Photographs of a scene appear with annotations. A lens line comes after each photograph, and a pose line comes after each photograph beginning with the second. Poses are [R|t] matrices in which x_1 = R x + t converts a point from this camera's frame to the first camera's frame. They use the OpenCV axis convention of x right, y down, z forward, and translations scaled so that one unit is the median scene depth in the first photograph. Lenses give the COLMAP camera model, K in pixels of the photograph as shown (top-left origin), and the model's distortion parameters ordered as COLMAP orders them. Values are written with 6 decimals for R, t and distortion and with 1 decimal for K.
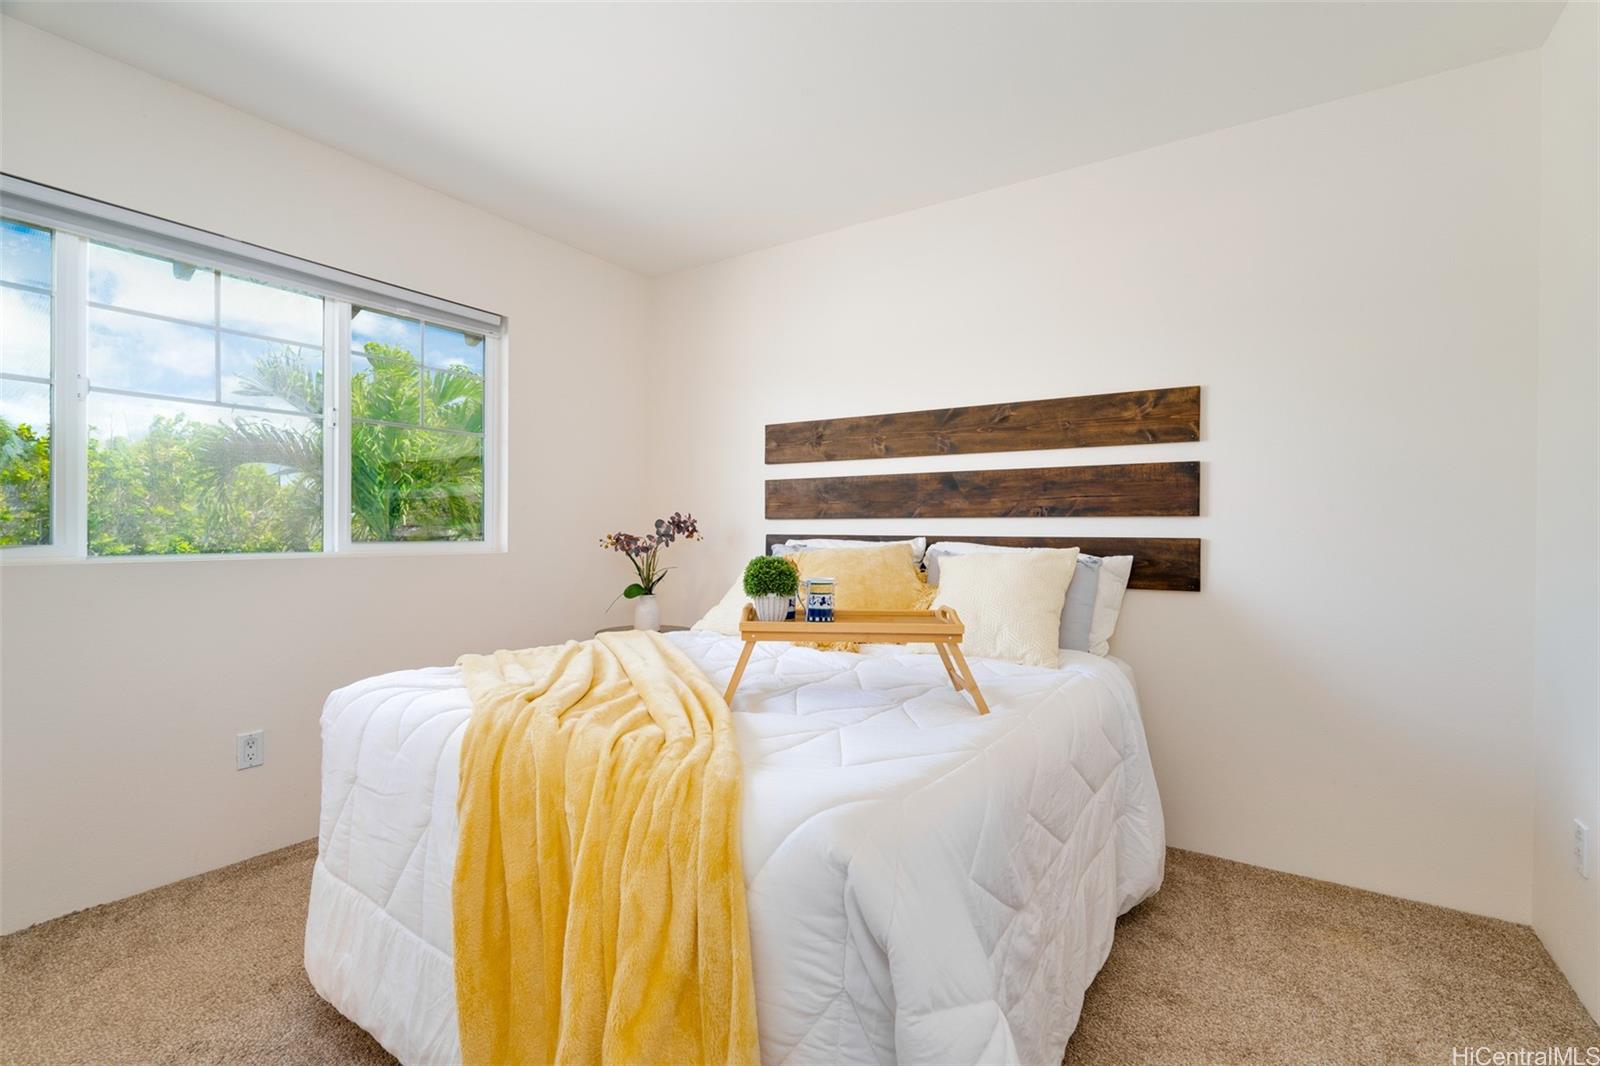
lens RADIAL K [[699.6, 0, 808.1], [0, 699.6, 536.3], [0, 0, 1]] dist [-0.002259, -0.000219]
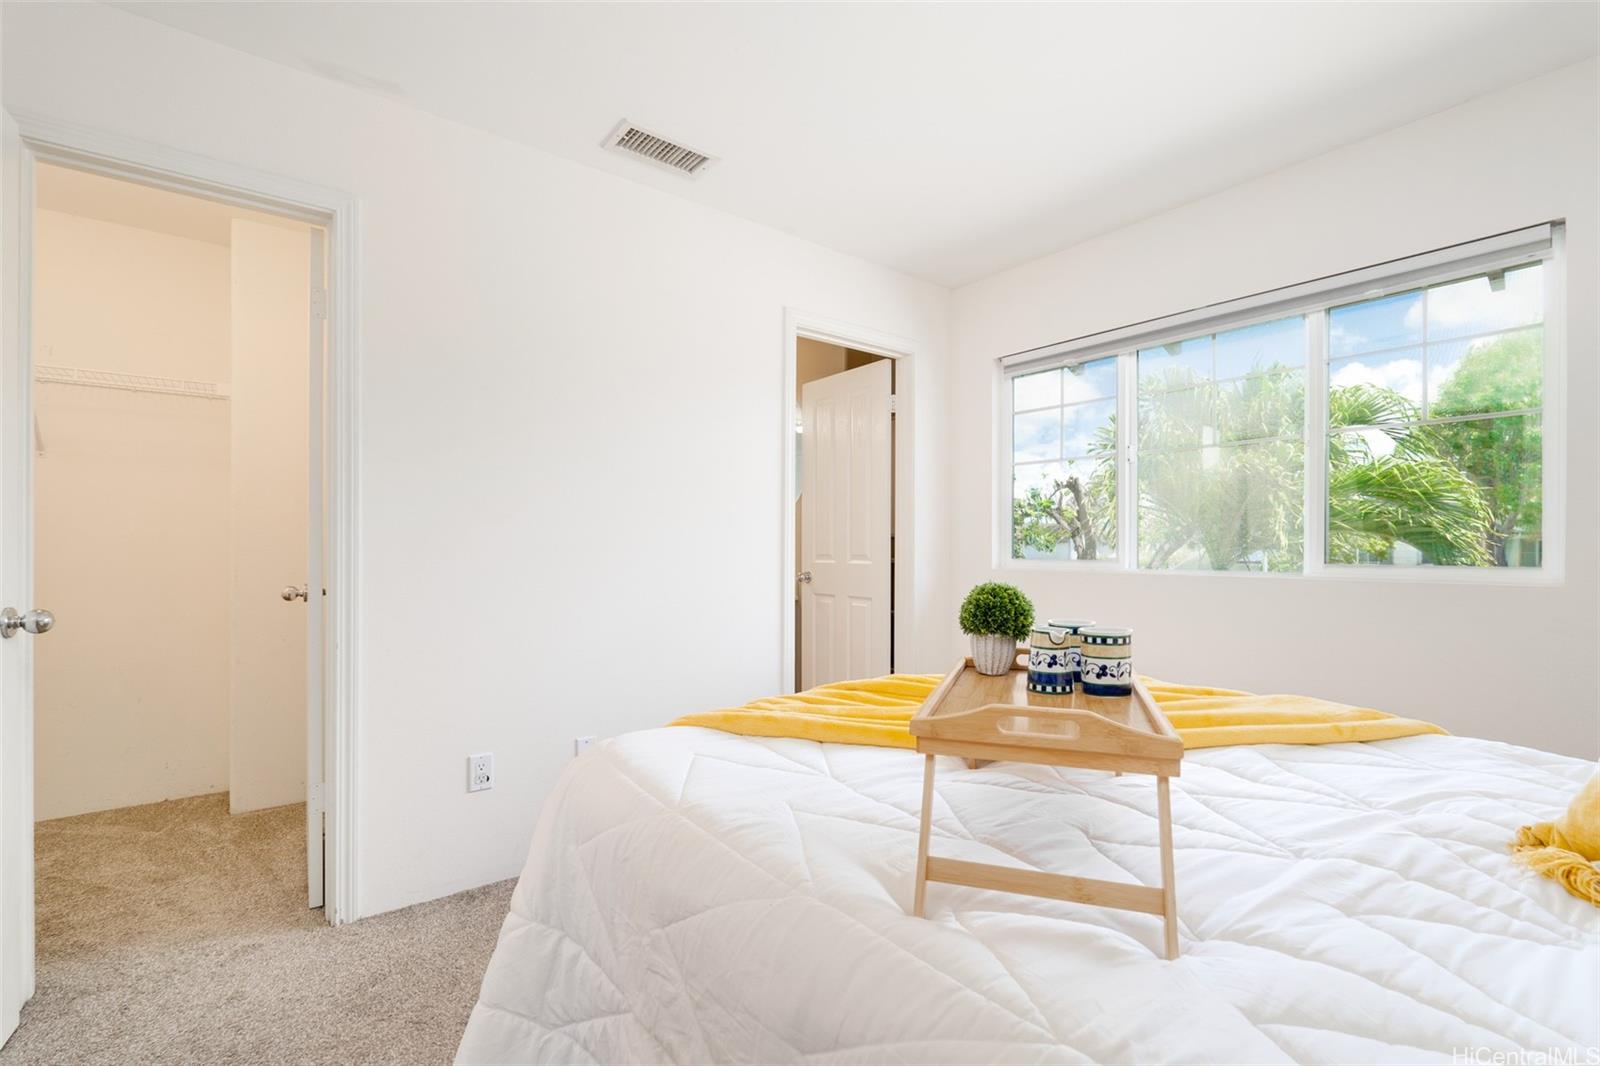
lens RADIAL K [[699.6, 0, 808.1], [0, 699.6, 536.3], [0, 0, 1]] dist [-0.002259, -0.000219]
pose [[-0.344200, -0.012311, -0.938816, 0.675290], [-0.019158, 0.999798, -0.006087, -0.013145], [0.938701, 0.015890, -0.344367, 0.988166]]
